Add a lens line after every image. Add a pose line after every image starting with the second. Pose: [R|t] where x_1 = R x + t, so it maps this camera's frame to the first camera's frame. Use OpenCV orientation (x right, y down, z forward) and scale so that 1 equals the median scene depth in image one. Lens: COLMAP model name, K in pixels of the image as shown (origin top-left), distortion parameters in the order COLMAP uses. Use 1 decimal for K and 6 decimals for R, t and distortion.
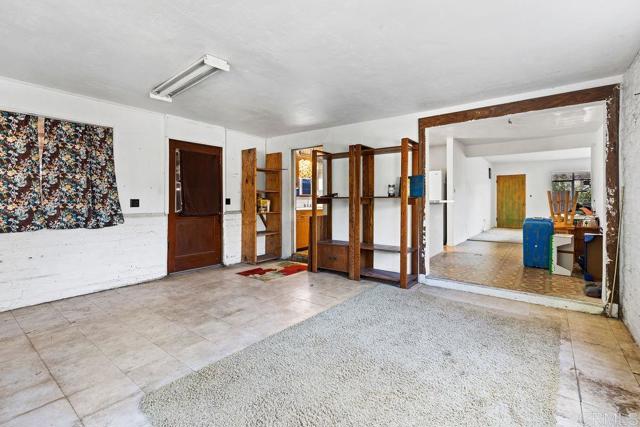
lens RADIAL K [[294.7, 0, 322.4], [0, 294.7, 197.3], [0, 0, 1]] dist [0.021920, -0.000229]
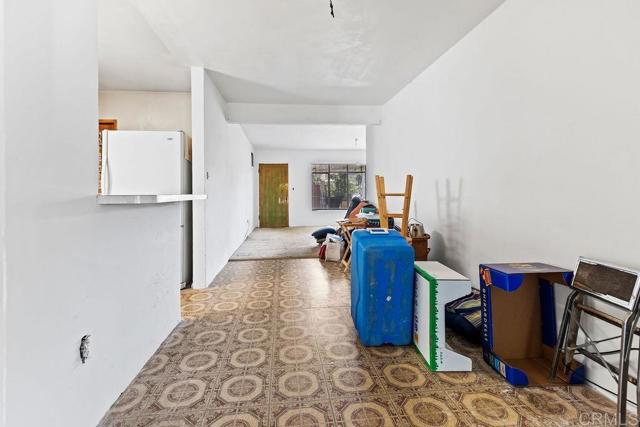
lens RADIAL K [[294.7, 0, 322.4], [0, 294.7, 197.3], [0, 0, 1]] dist [0.021920, -0.000229]
pose [[0.704913, -0.016837, 0.709094, 0.157564], [0.002358, 0.999768, 0.021395, 0.002389], [-0.709290, -0.013410, 0.704789, 0.353022]]
